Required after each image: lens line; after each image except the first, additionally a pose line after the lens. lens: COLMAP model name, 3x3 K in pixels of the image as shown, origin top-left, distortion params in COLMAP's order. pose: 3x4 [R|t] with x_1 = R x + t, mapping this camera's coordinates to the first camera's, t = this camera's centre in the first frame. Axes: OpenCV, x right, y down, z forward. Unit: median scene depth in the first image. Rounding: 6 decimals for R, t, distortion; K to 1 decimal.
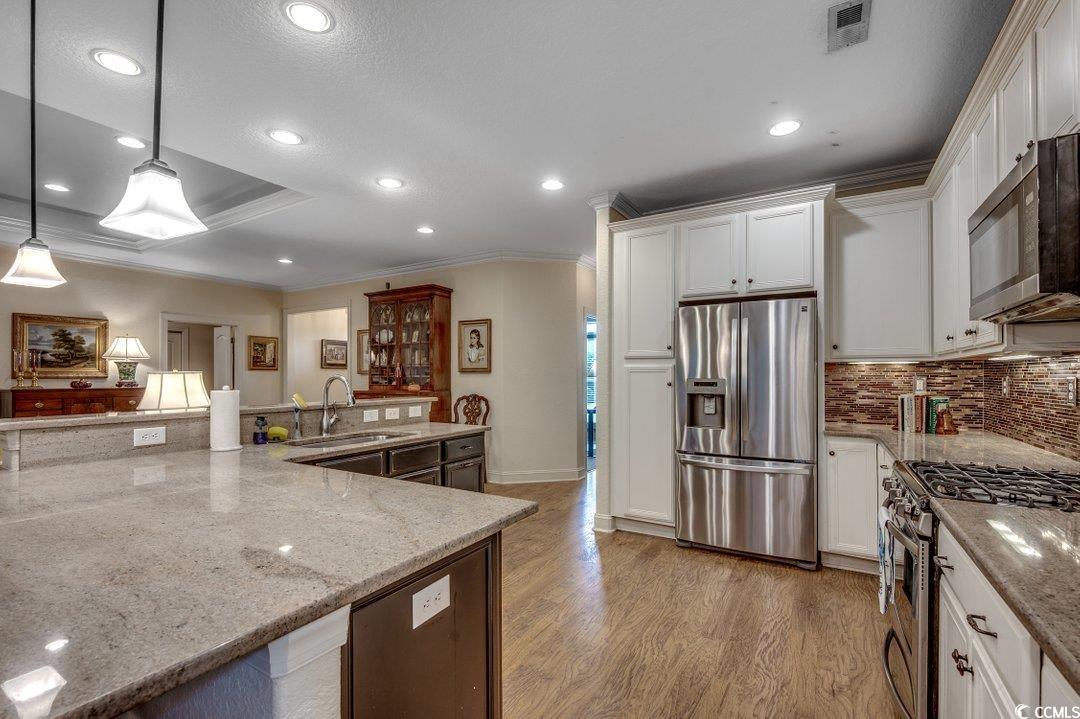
lens RADIAL K [[484.7, 0, 535.8], [0, 484.7, 385.1], [0, 0, 1]] dist [0.001073, -0.000210]
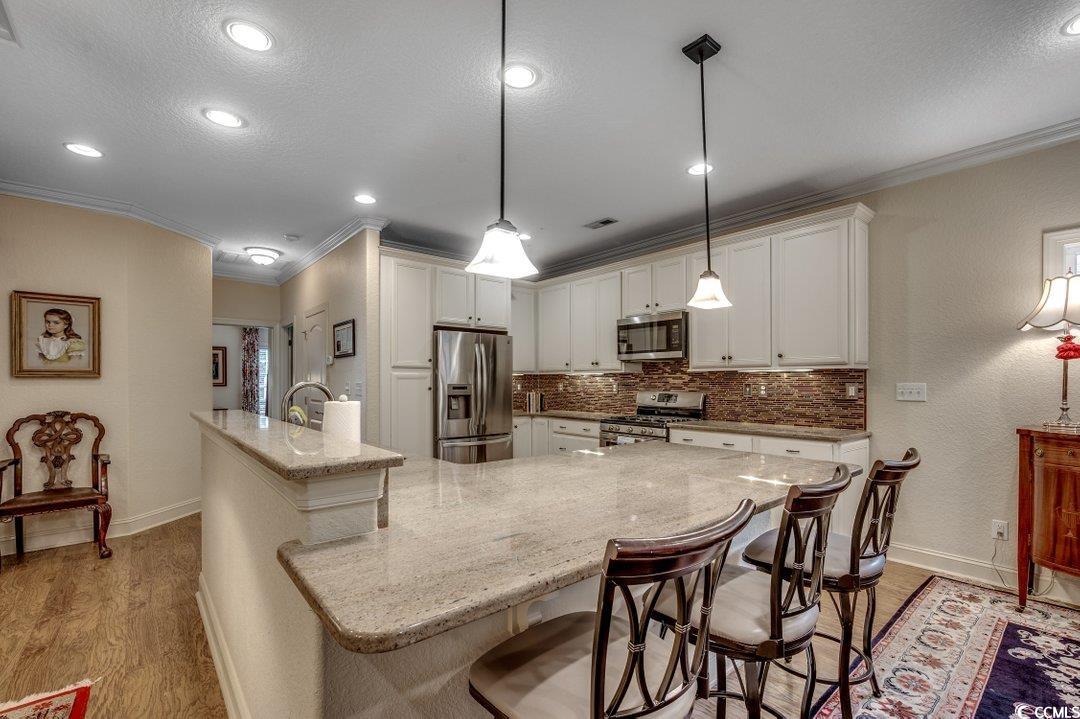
lens RADIAL K [[476.3, 0, 543.6], [0, 476.3, 384.3], [0, 0, 1]] dist [-0.000363, 0.000316]
pose [[0.312581, -0.004531, 0.949880, -0.541299], [0.018464, 0.999829, -0.001307, -0.004085], [-0.949712, 0.017947, 0.312611, 0.210515]]
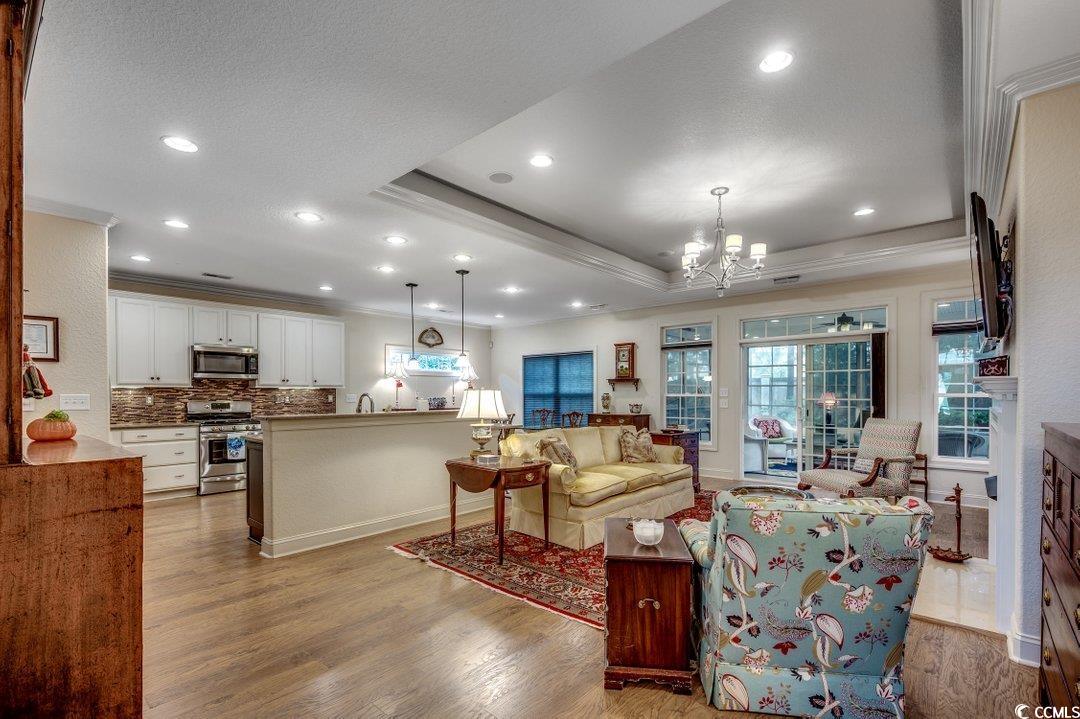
lens RADIAL K [[488.0, 0, 540.7], [0, 488.0, 396.4], [0, 0, 1]] dist [0.000885, 0.000441]
pose [[-0.984659, 0.003340, 0.174458, -0.652851], [0.007514, 0.999701, 0.023274, -0.022572], [-0.174328, 0.024228, -0.984390, 1.295730]]
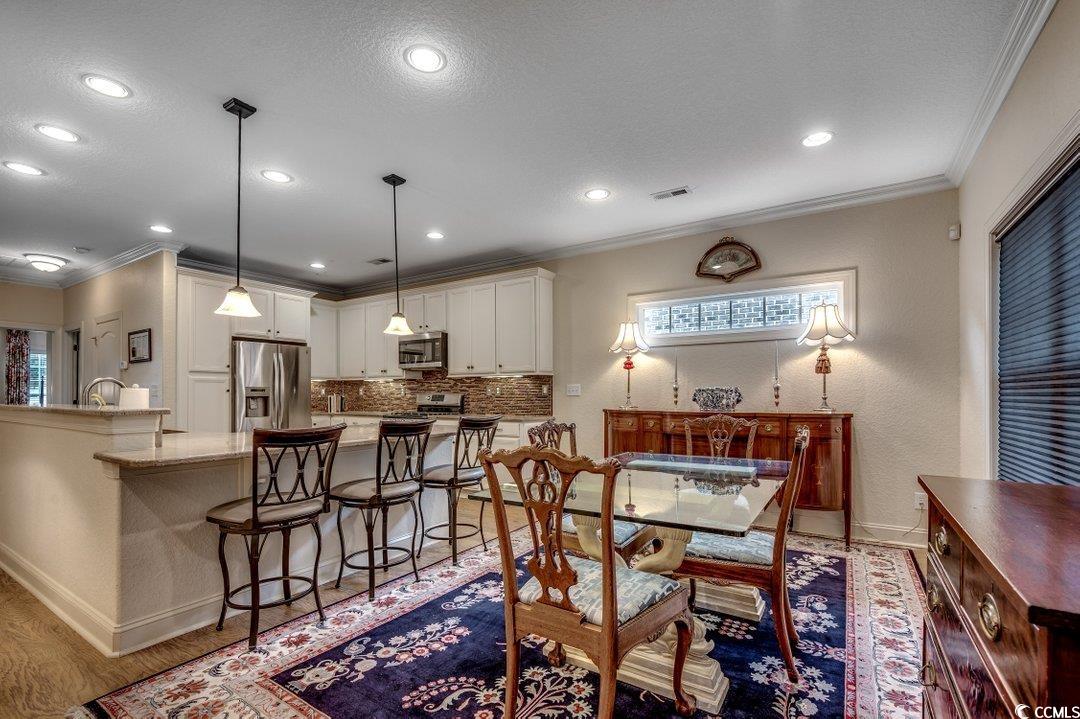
lens RADIAL K [[479.3, 0, 538.8], [0, 479.3, 390.9], [0, 0, 1]] dist [-0.001554, 0.000254]
pose [[0.024447, 0.007347, 0.999674, -0.765087], [0.021925, 0.999729, -0.007883, 0.020369], [-0.999461, 0.022110, 0.024279, 0.009281]]
